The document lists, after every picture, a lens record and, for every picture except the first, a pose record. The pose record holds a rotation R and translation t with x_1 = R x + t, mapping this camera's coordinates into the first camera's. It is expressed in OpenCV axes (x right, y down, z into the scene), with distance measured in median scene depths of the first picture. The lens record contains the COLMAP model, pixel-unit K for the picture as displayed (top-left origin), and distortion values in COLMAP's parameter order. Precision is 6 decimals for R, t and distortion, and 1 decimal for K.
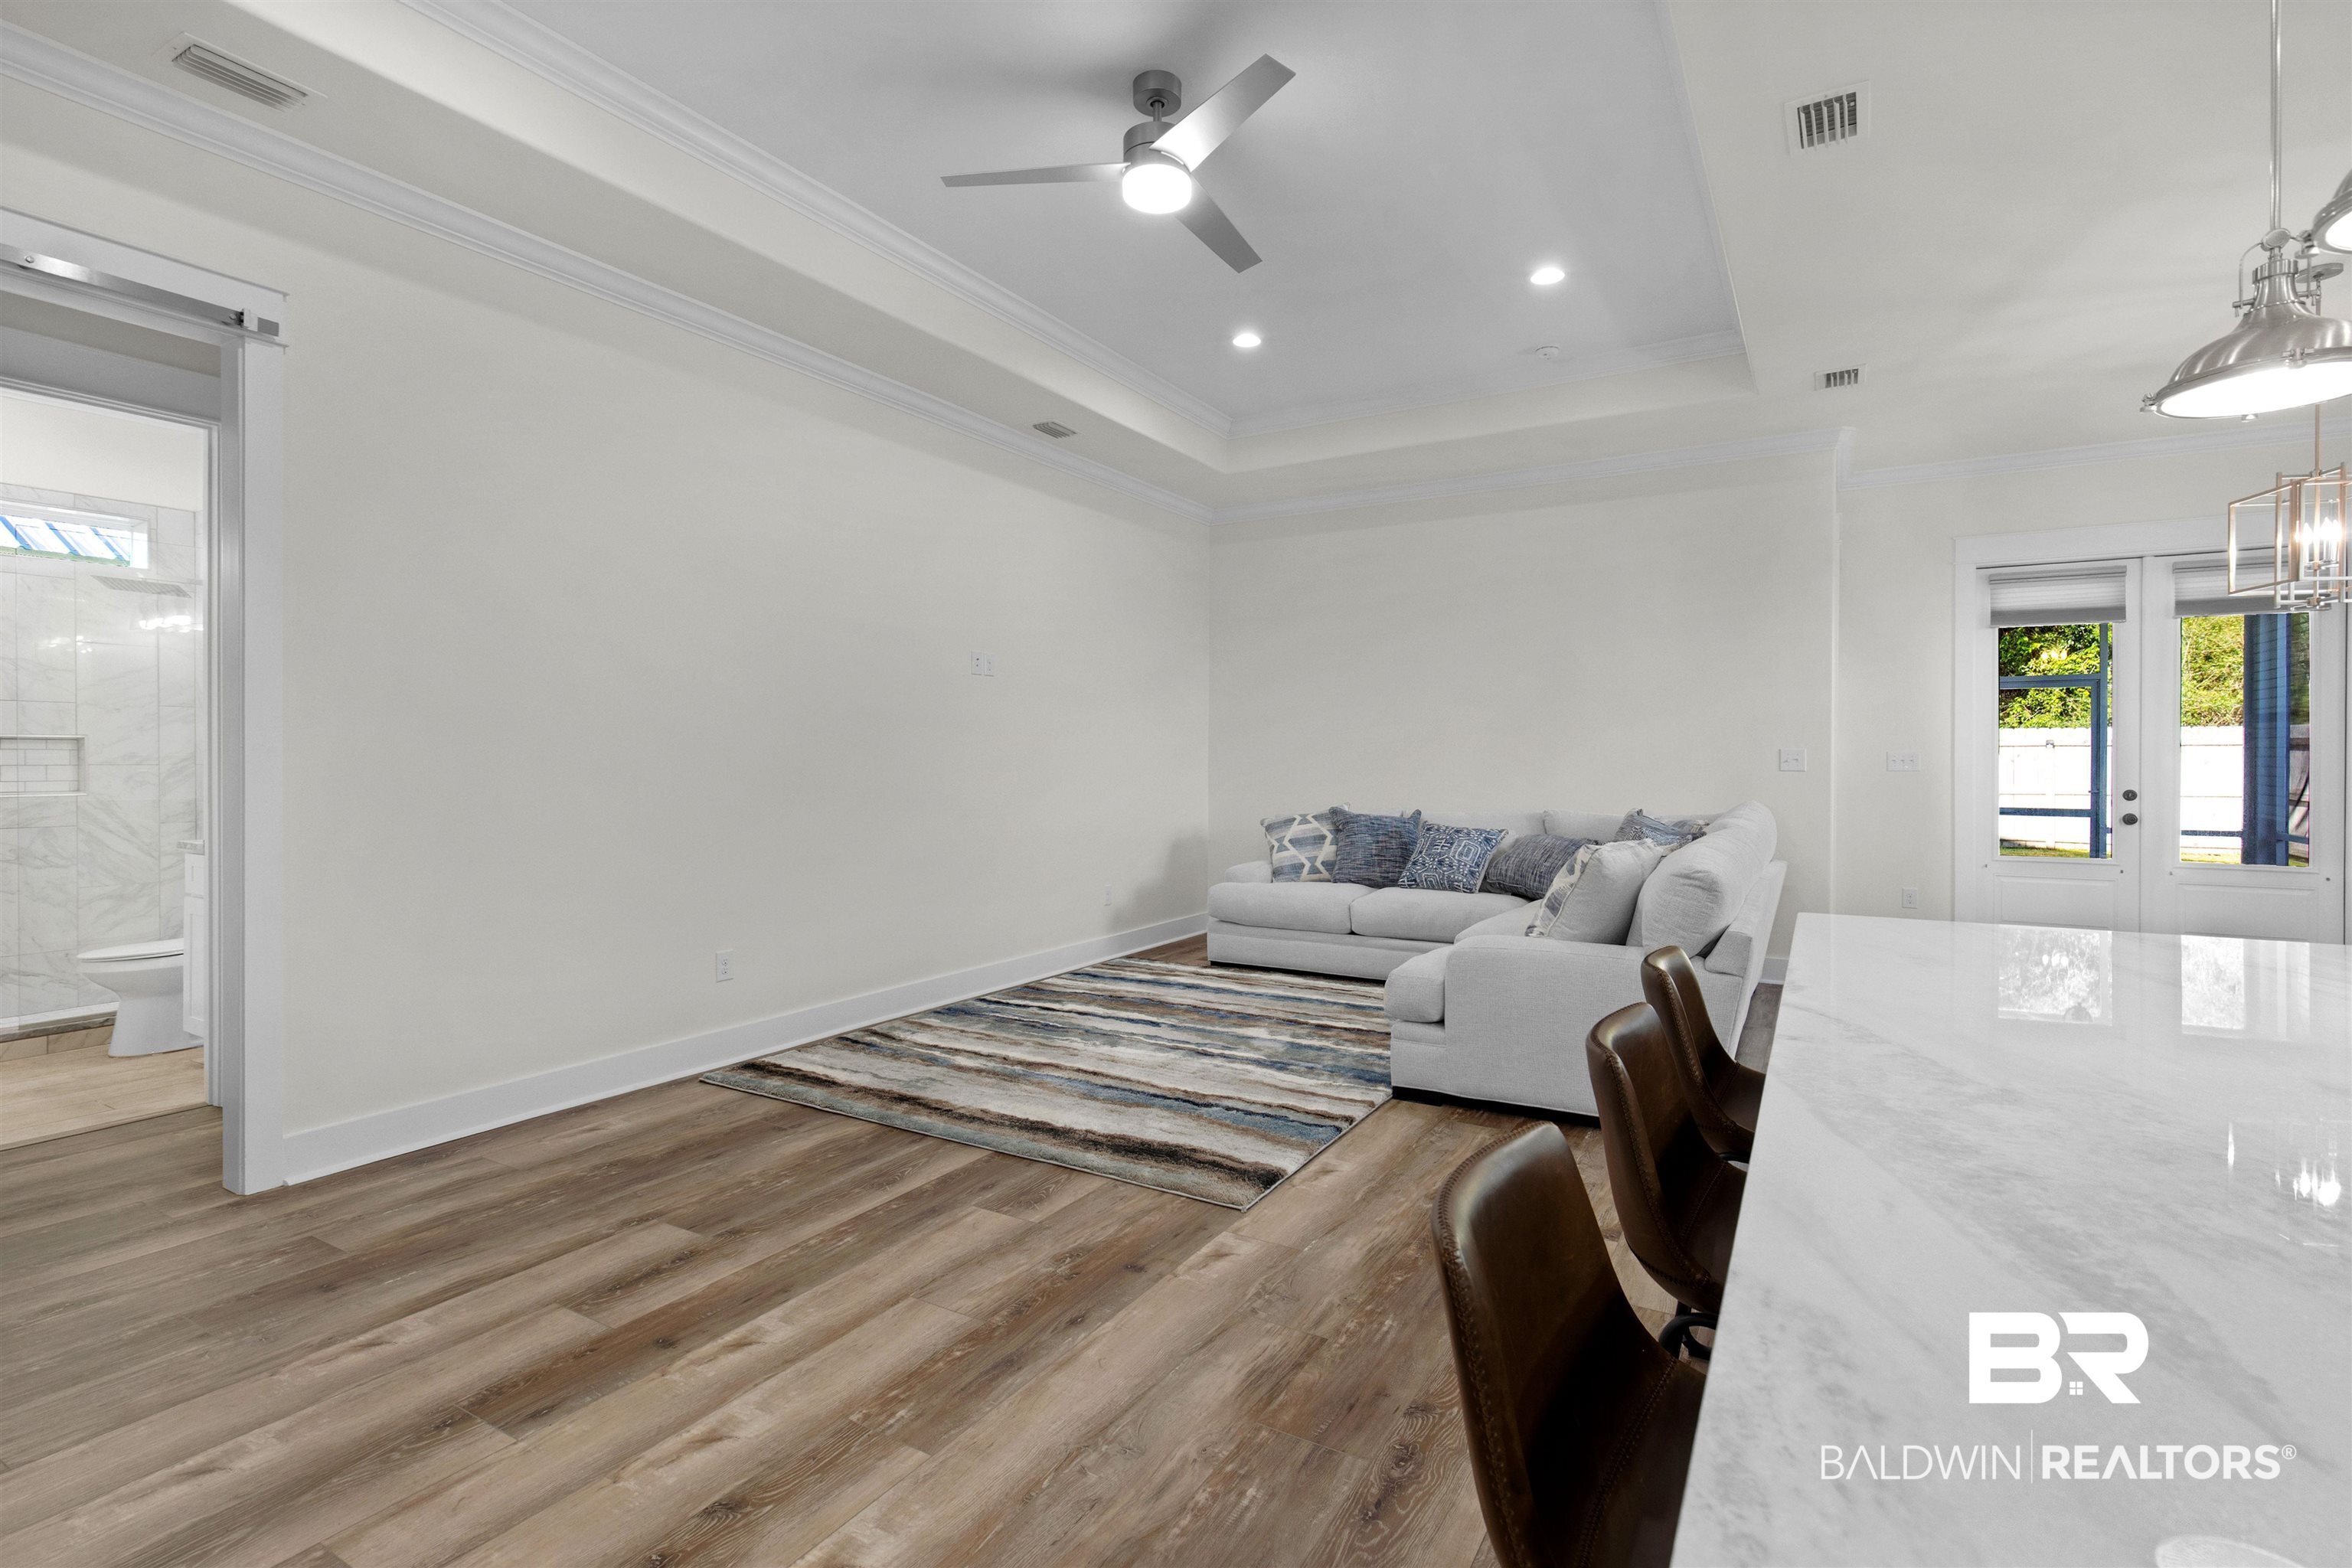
lens RADIAL K [[1083.7, 0, 1186.6], [0, 1083.7, 760.8], [0, 0, 1]] dist [0.000985, -0.000070]
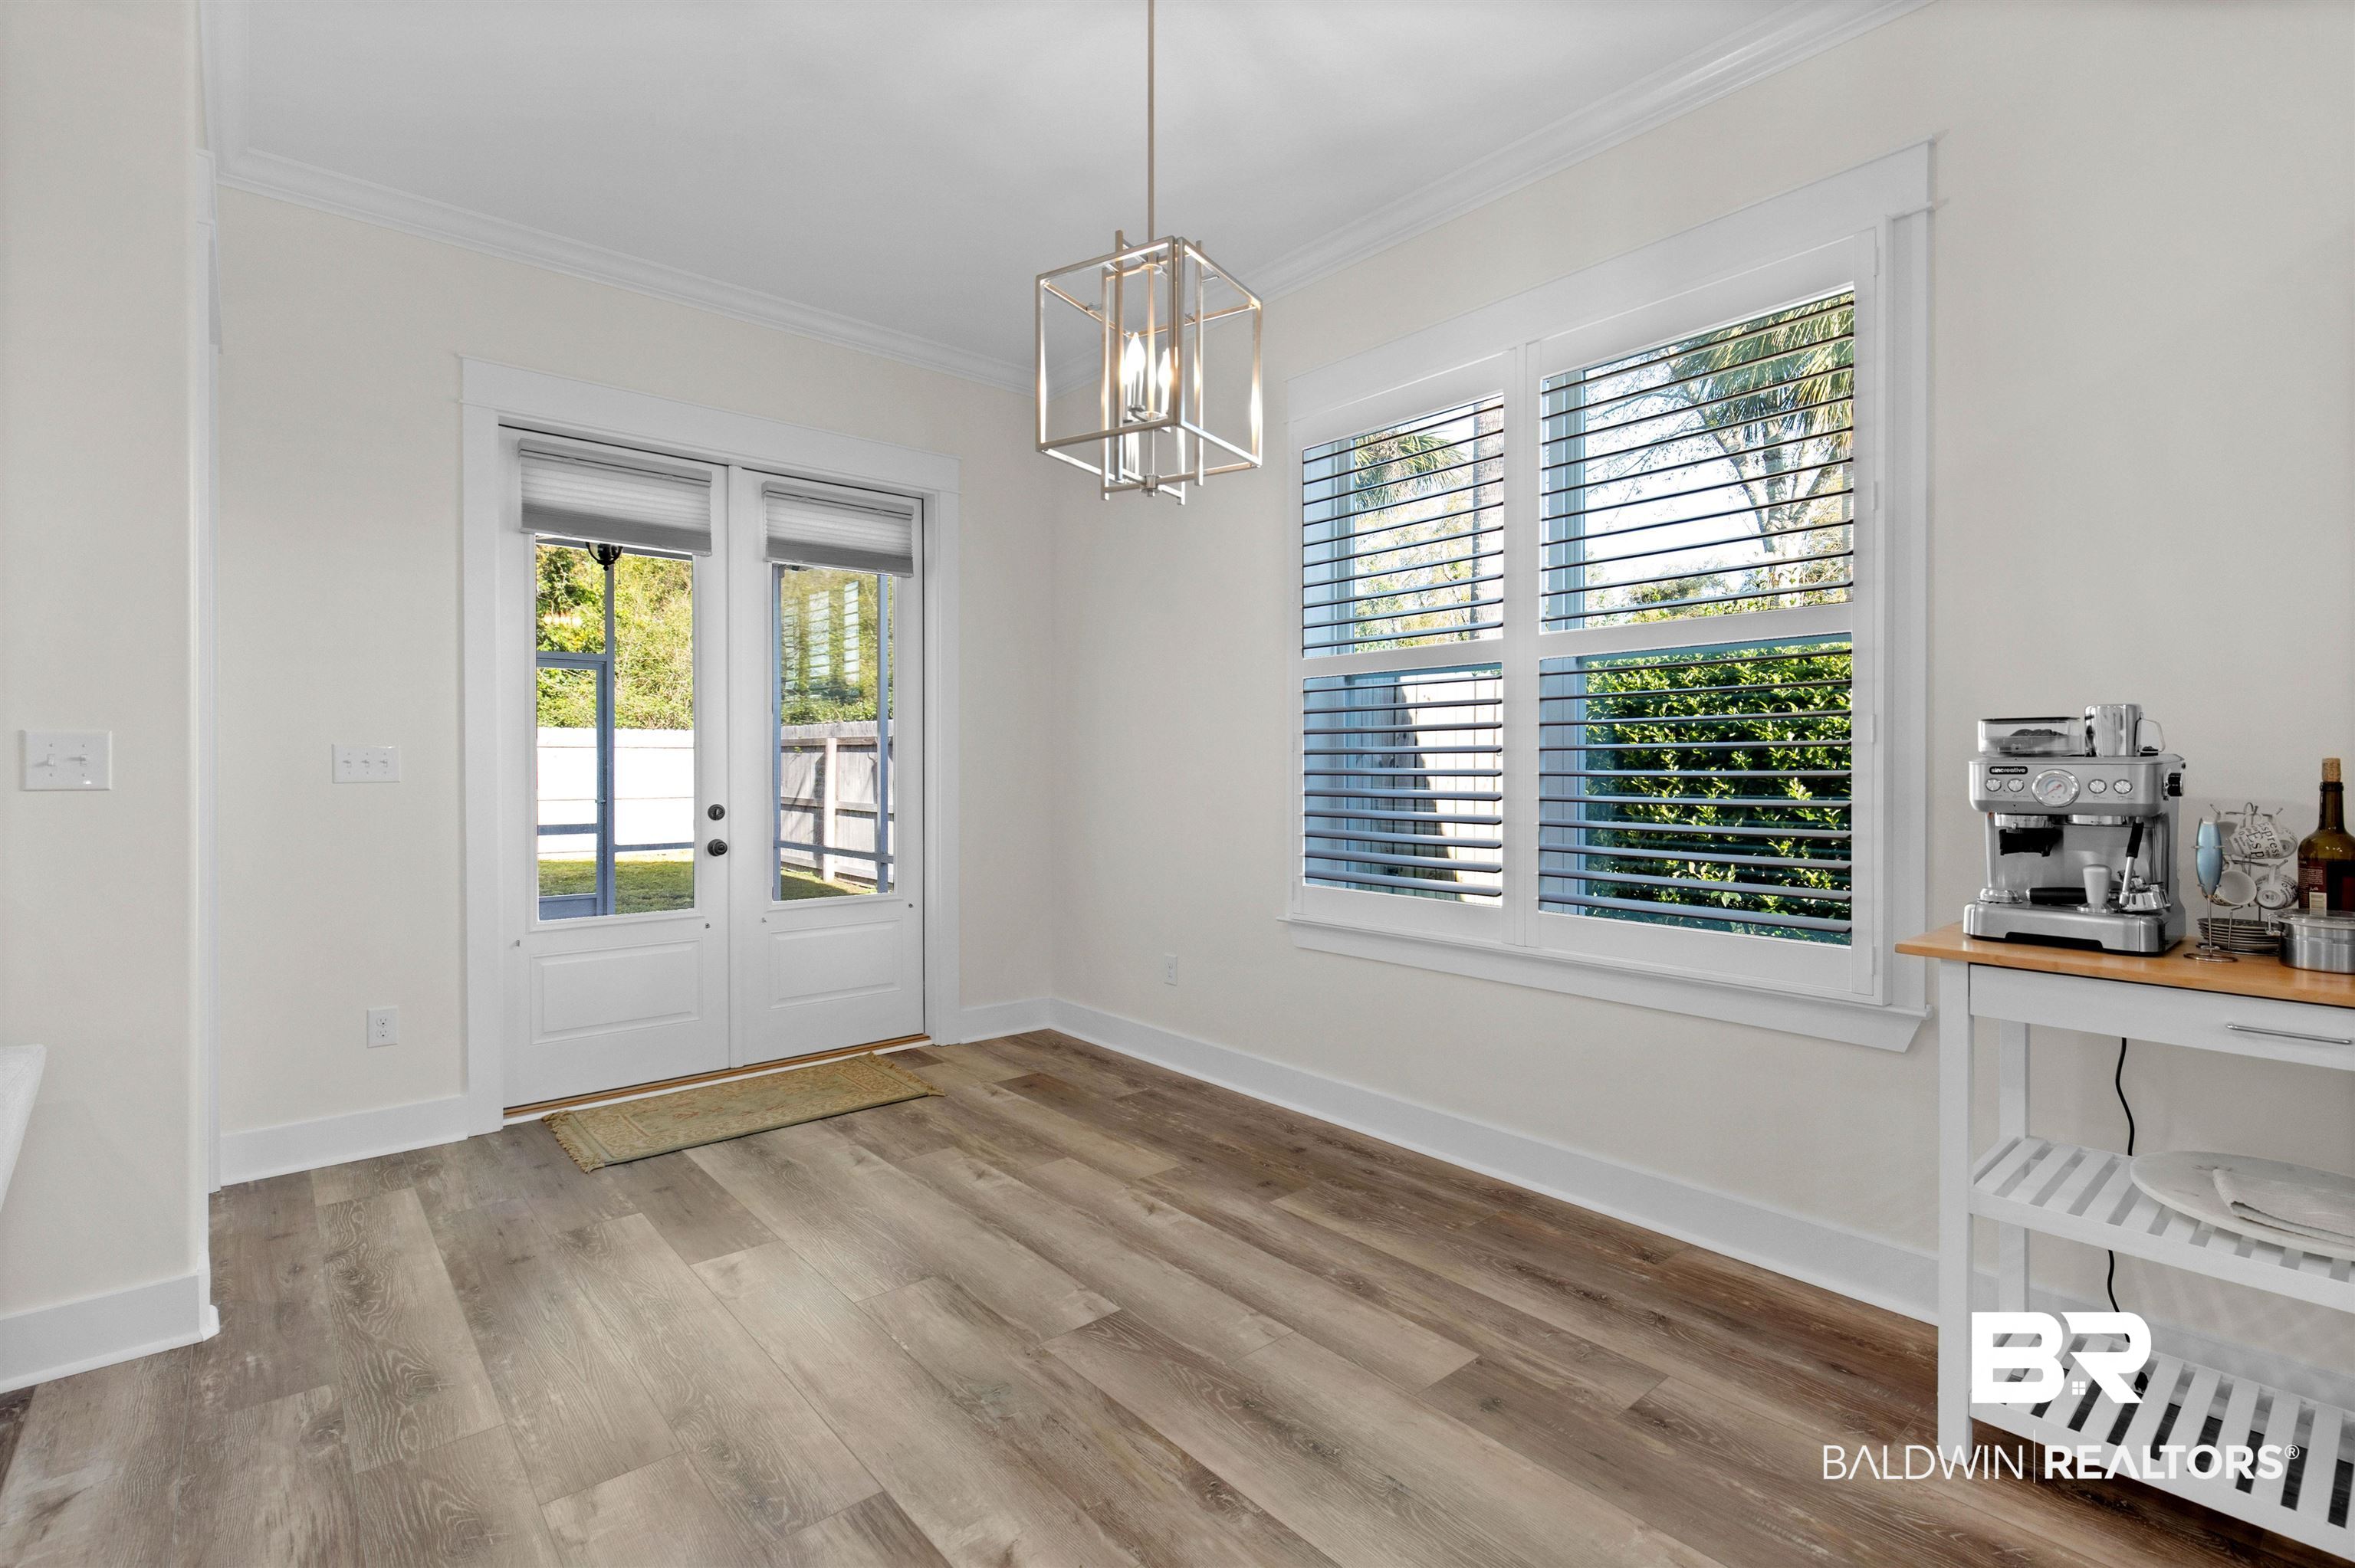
lens RADIAL K [[1084.9, 0, 1188.2], [0, 1084.9, 760.7], [0, 0, 1]] dist [0.000985, -0.000070]
pose [[0.313605, -0.000366, 0.949553, 0.412519], [0.002930, 0.999996, -0.000582, 0.001038], [-0.949549, 0.002965, 0.313605, 0.656026]]
